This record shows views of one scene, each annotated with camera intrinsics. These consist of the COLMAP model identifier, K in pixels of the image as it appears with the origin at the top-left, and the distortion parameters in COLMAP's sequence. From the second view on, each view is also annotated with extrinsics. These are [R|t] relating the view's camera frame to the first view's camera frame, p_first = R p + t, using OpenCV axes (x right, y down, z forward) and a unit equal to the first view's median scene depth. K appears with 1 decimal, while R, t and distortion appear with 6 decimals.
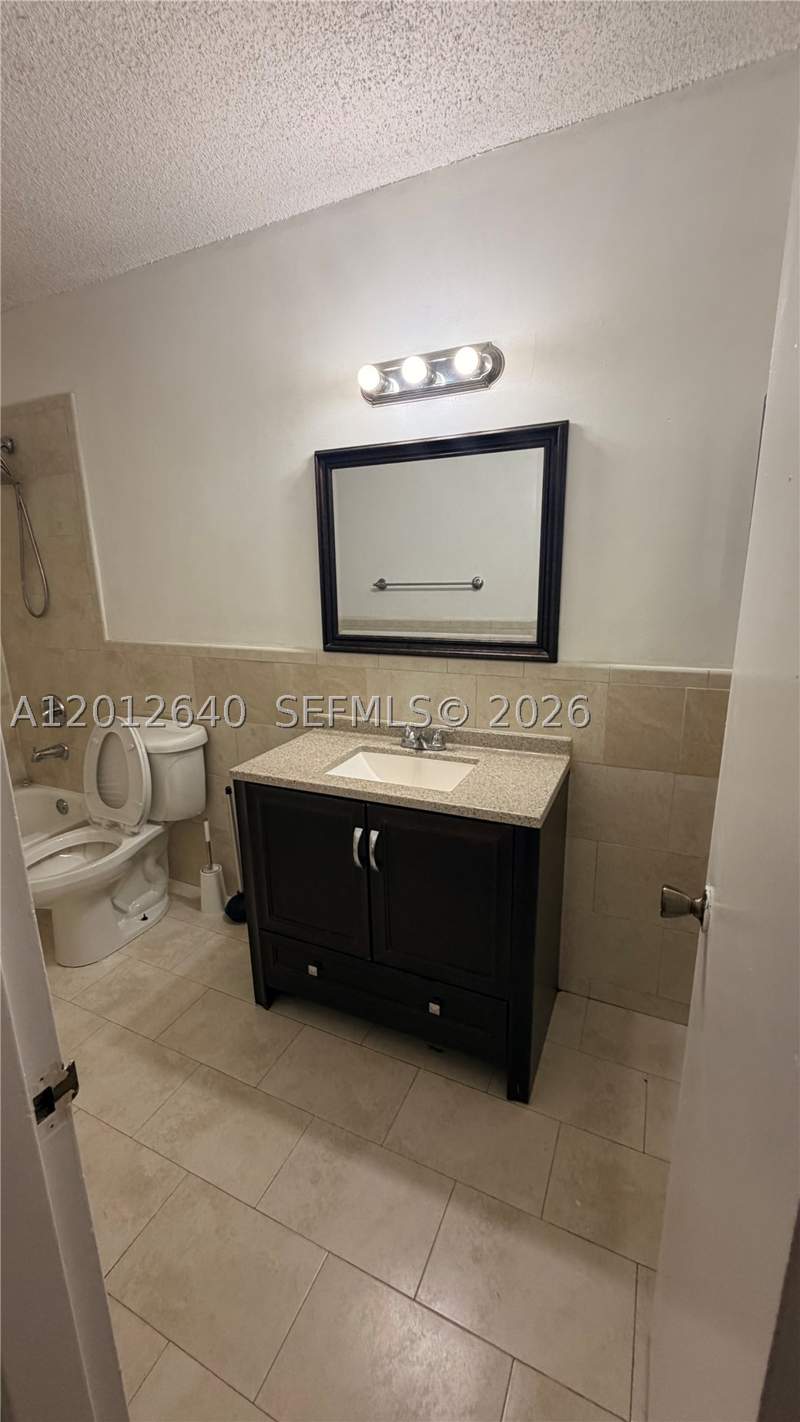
lens RADIAL K [[573.0, 0, 398.8], [0, 573.0, 706.0], [0, 0, 1]] dist [0.001211, -0.000110]
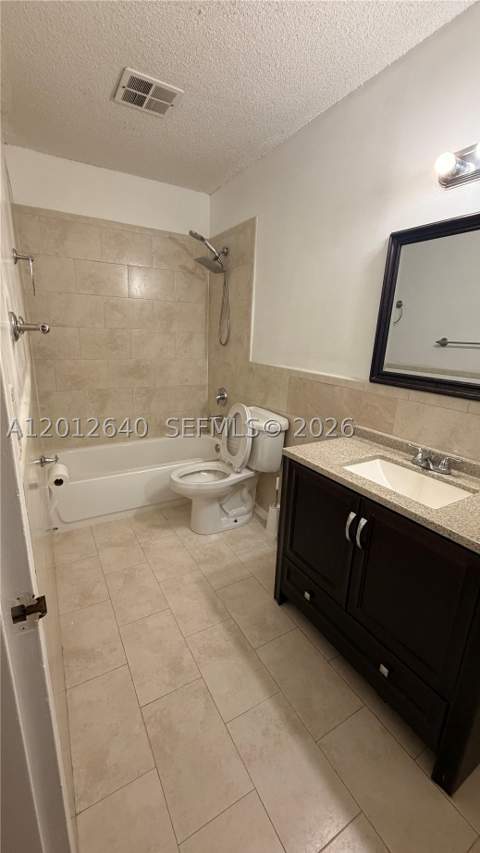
lens RADIAL K [[343.7, 0, 237.9], [0, 343.7, 424.6], [0, 0, 1]] dist [0.001211, -0.000110]
pose [[0.819627, 0.197871, -0.537642, 0.082852], [-0.183707, 0.979680, 0.080497, -0.002848], [0.542645, 0.032791, 0.839322, 0.144882]]
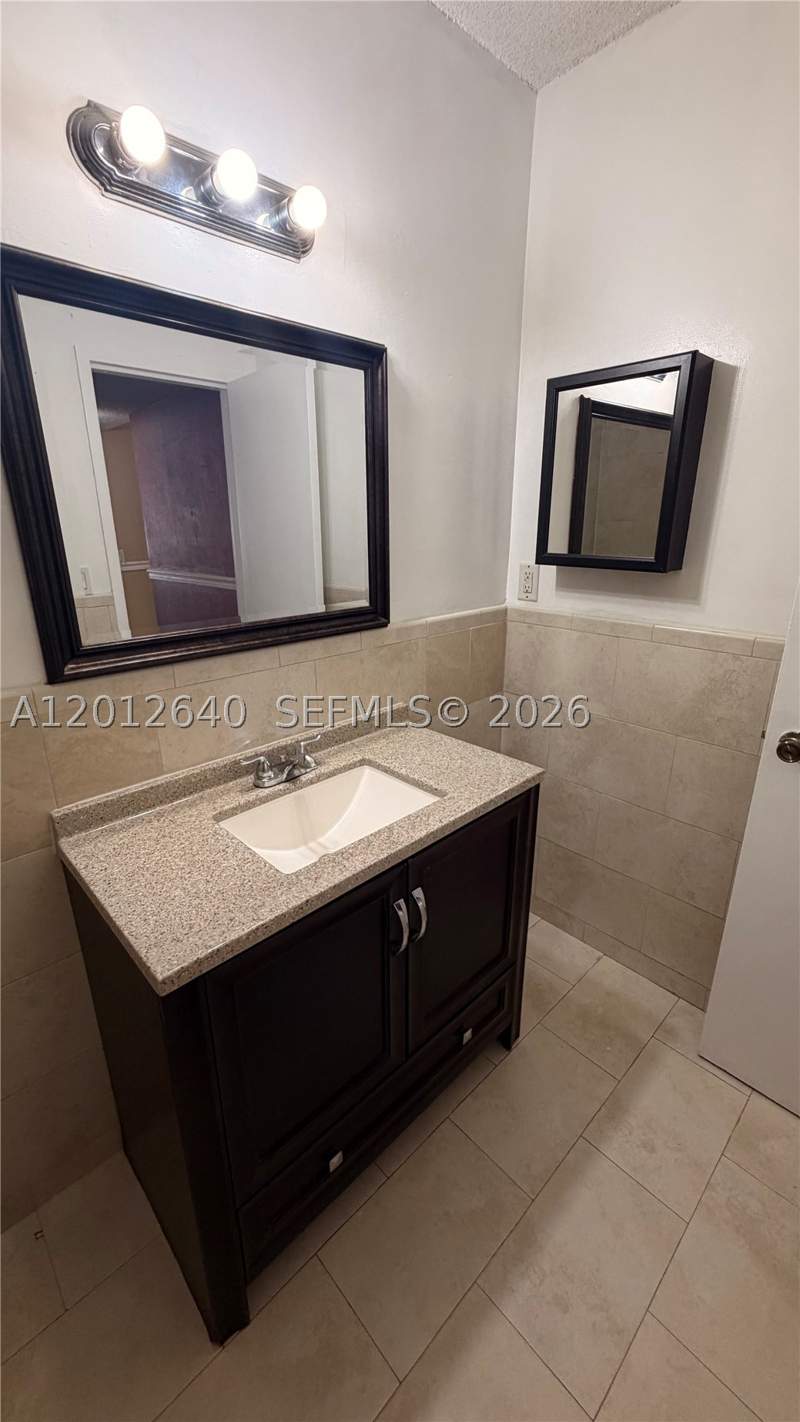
lens RADIAL K [[573.0, 0, 403.9], [0, 573.0, 706.0], [0, 0, 1]] dist [0.001211, -0.000110]
pose [[0.351833, -0.273461, 0.895228, -0.515031], [0.211581, 0.954857, 0.208522, -0.126965], [-0.911837, 0.116049, 0.393810, 0.579018]]
